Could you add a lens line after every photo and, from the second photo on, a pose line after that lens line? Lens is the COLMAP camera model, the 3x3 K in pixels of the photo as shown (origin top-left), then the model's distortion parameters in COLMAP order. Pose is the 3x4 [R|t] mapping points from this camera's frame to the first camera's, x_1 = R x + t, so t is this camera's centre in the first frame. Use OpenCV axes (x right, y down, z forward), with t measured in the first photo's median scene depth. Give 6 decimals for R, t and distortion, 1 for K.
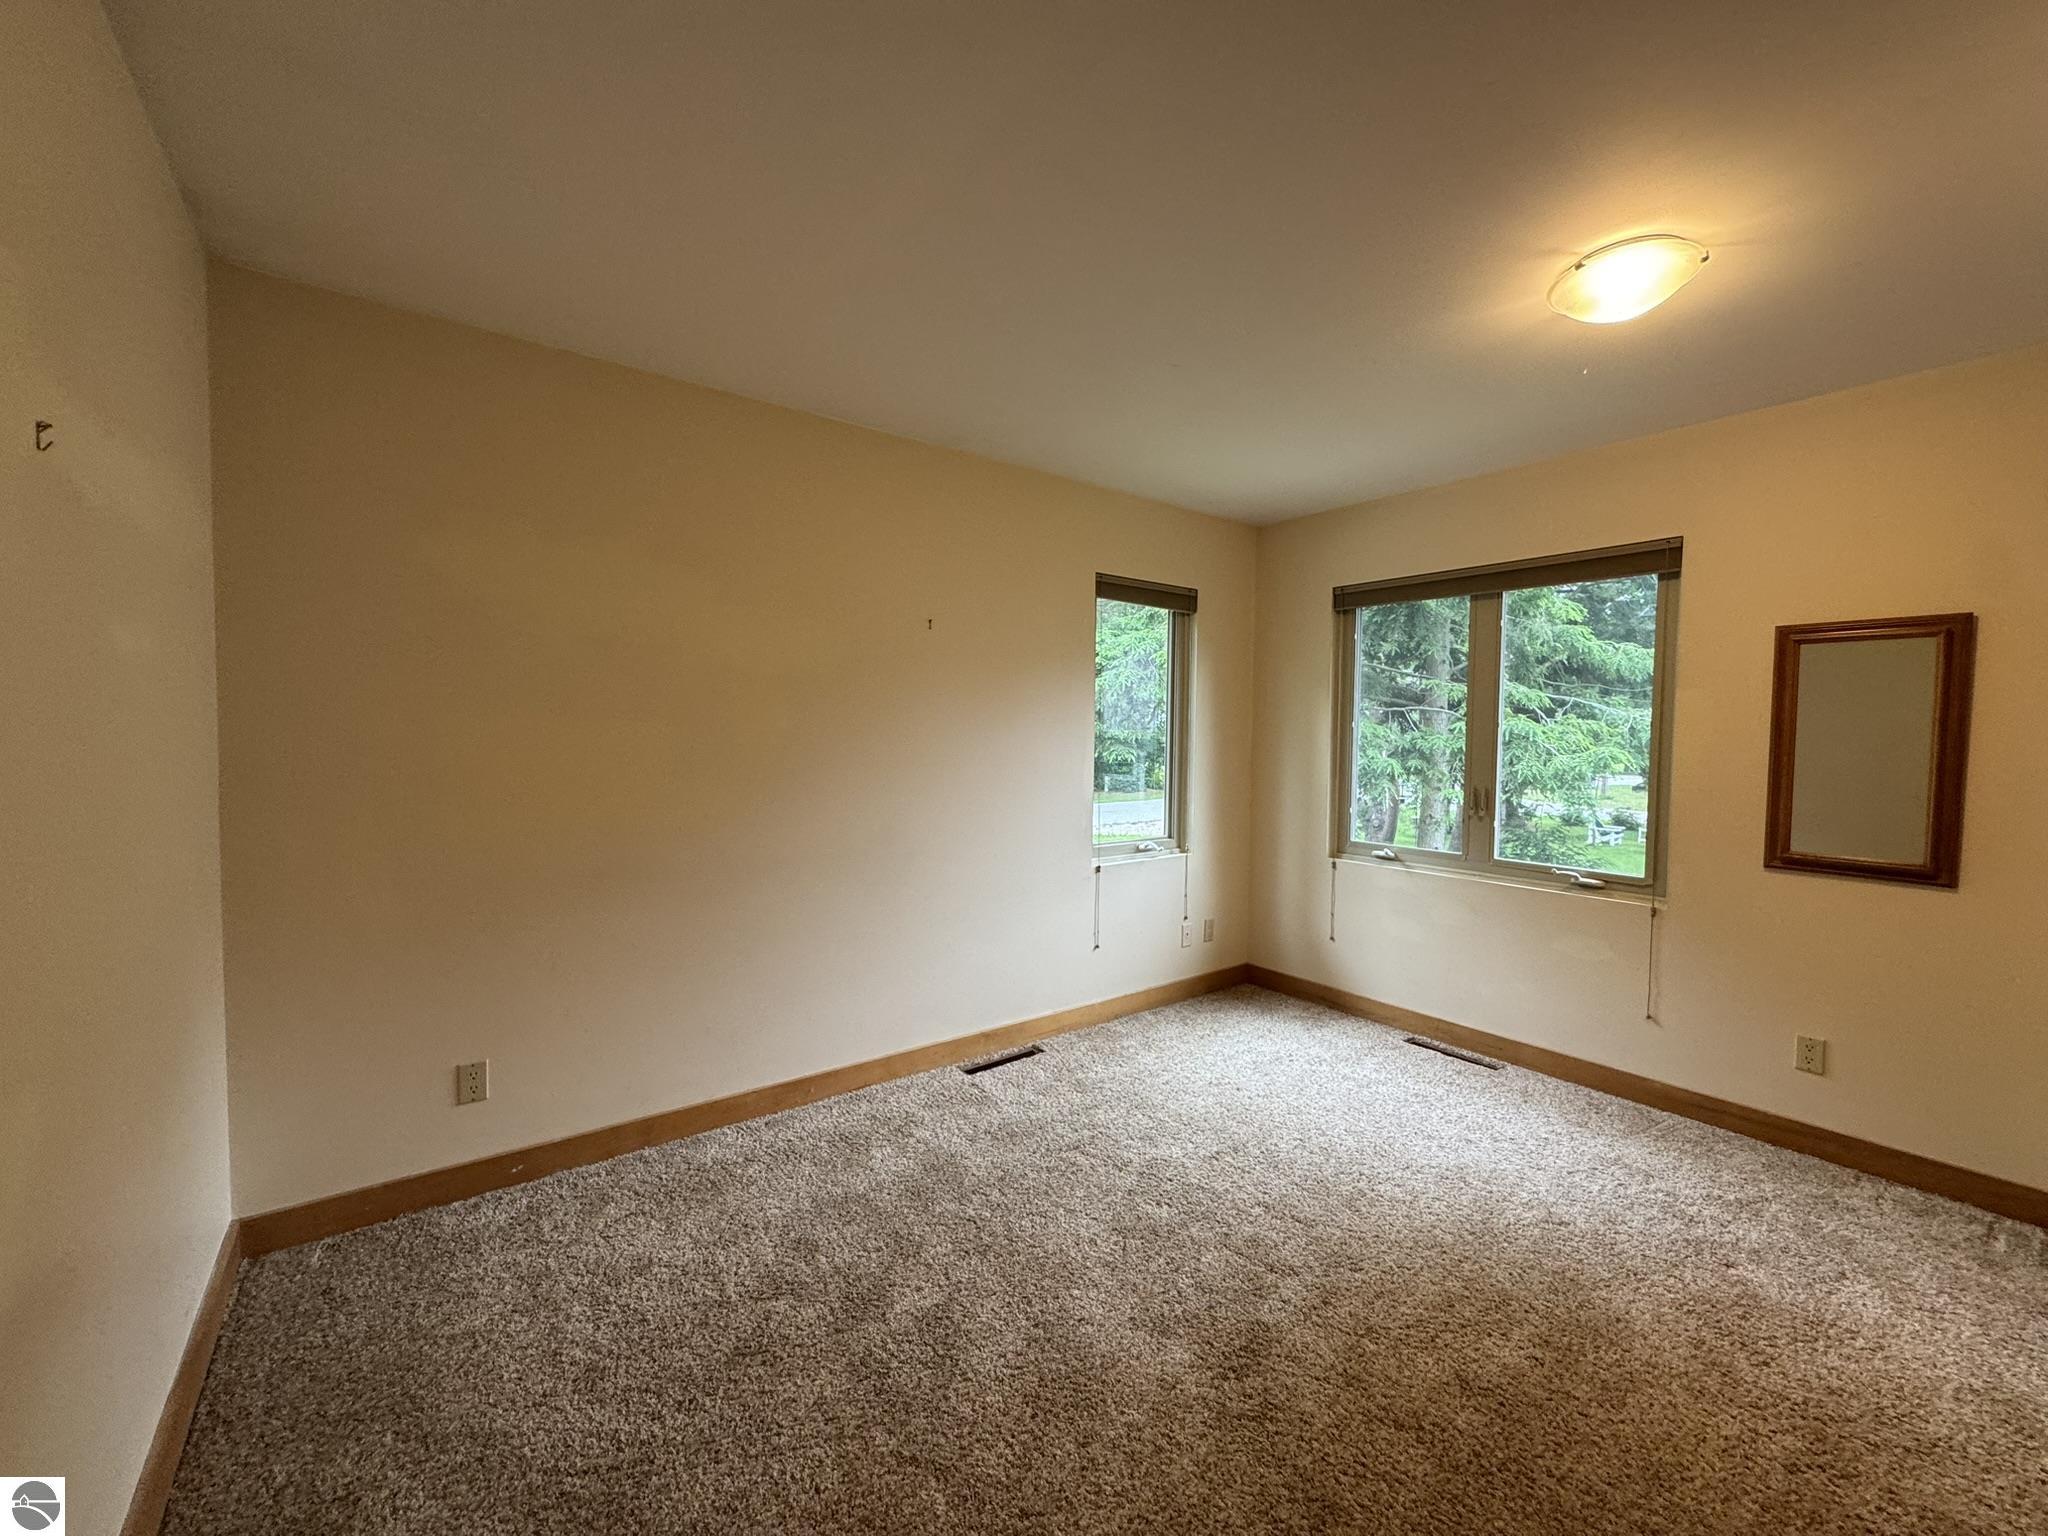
lens RADIAL K [[813.1, 0, 1019.9], [0, 813.1, 758.3], [0, 0, 1]] dist [-0.002783, -0.000208]
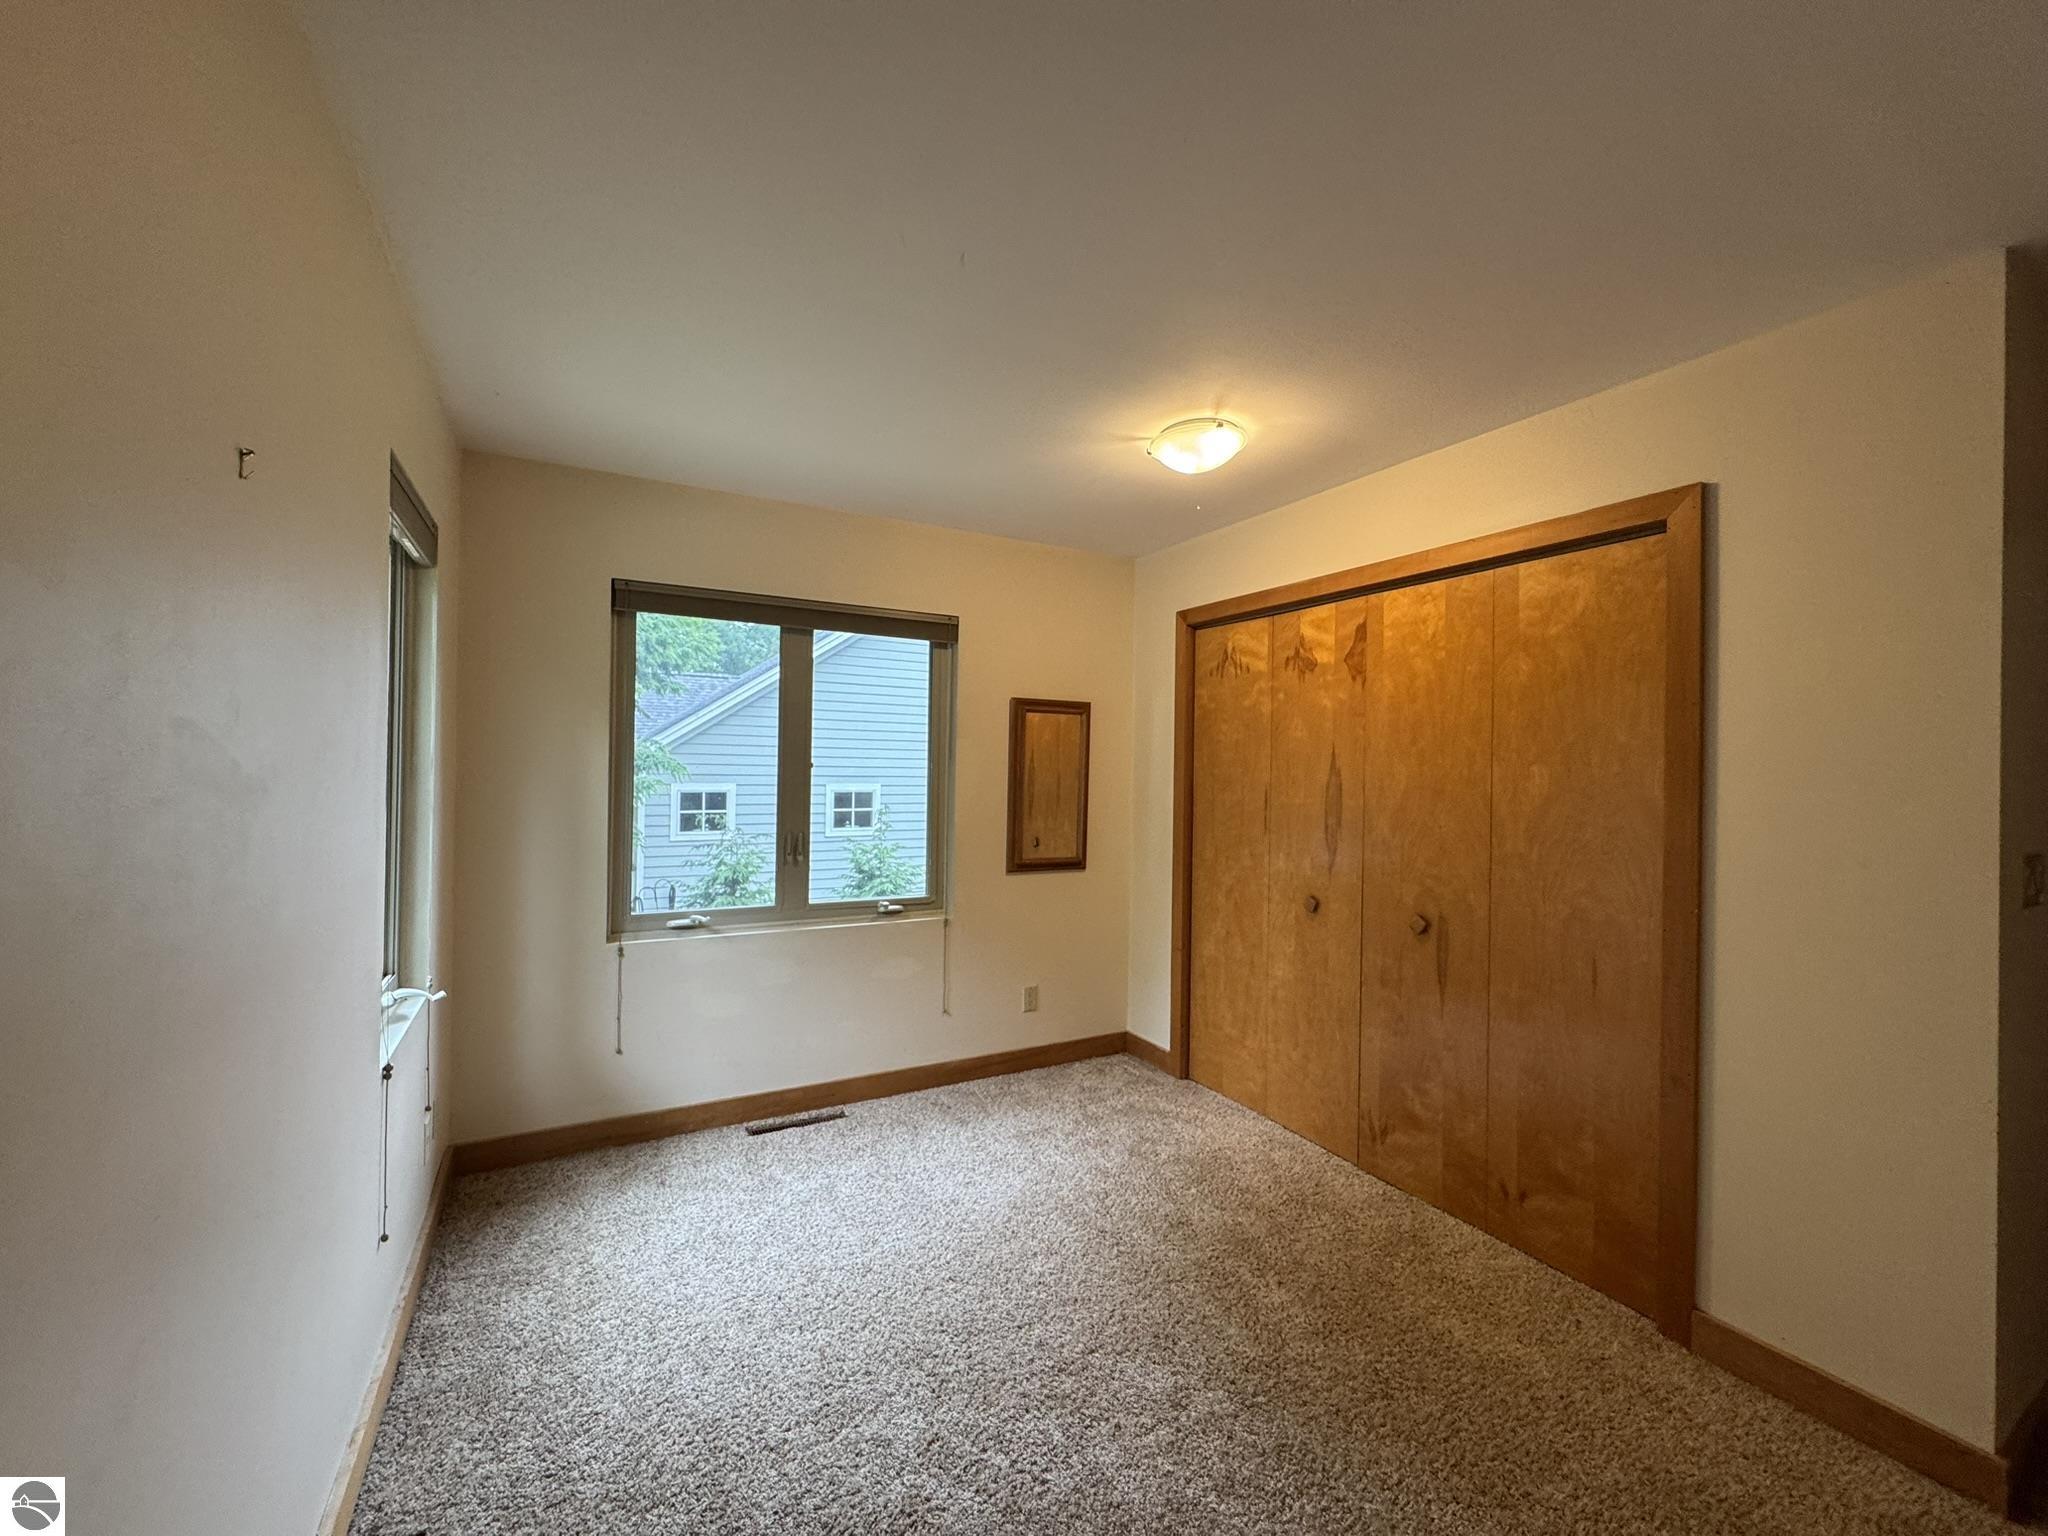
lens RADIAL K [[815.3, 0, 1021.1], [0, 815.3, 763.2], [0, 0, 1]] dist [-0.000869, -0.000153]
pose [[0.149140, -0.006373, 0.988796, -0.374527], [0.019037, 0.999812, 0.003572, -0.046530], [-0.988633, 0.018291, 0.149234, 0.664383]]
